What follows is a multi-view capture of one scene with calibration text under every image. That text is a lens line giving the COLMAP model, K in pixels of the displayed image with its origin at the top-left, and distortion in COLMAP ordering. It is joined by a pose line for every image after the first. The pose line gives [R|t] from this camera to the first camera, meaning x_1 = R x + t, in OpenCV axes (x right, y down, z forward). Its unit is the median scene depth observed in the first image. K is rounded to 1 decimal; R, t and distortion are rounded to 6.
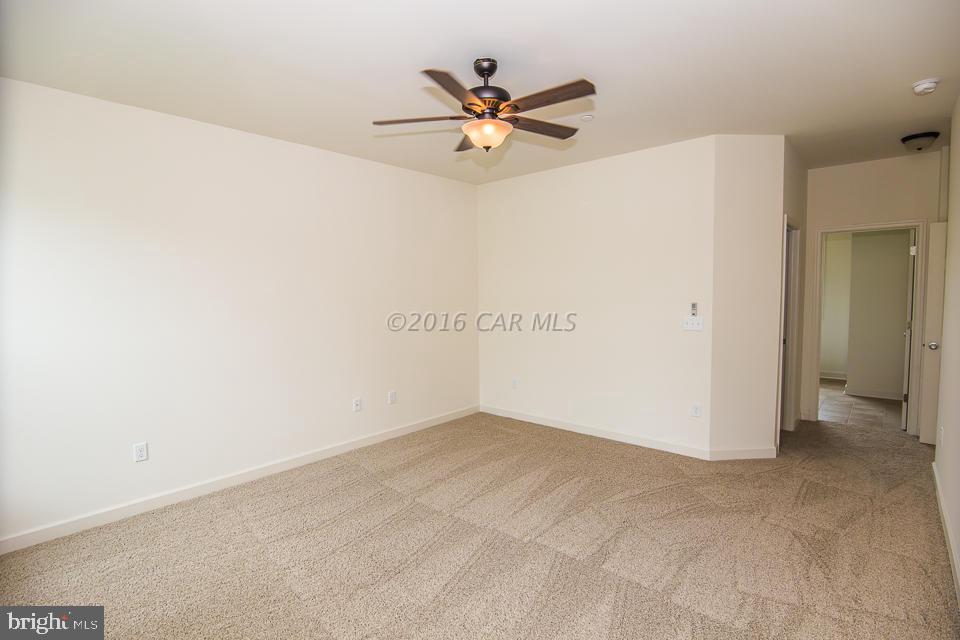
lens RADIAL K [[467.2, 0, 479.5], [0, 467.2, 321.2], [0, 0, 1]] dist [-0.018427, -0.000685]
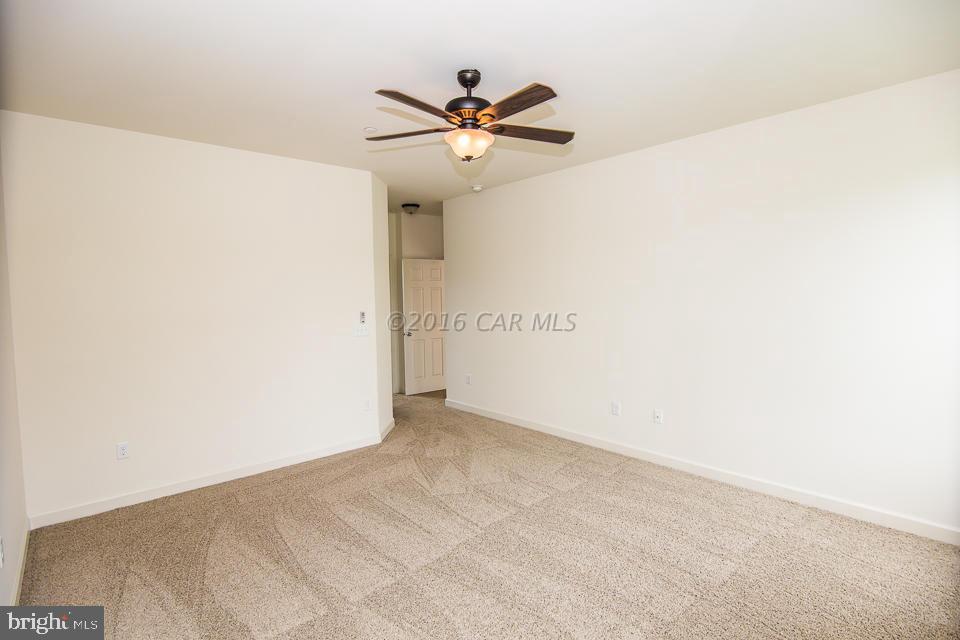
lens RADIAL K [[467.2, 0, 479.5], [0, 467.2, 321.2], [0, 0, 1]] dist [-0.018427, -0.000685]
pose [[0.111360, -0.043398, 0.992832, -0.671645], [0.085014, 0.995800, 0.033992, -0.031178], [-0.990137, 0.080619, 0.114582, 0.605313]]
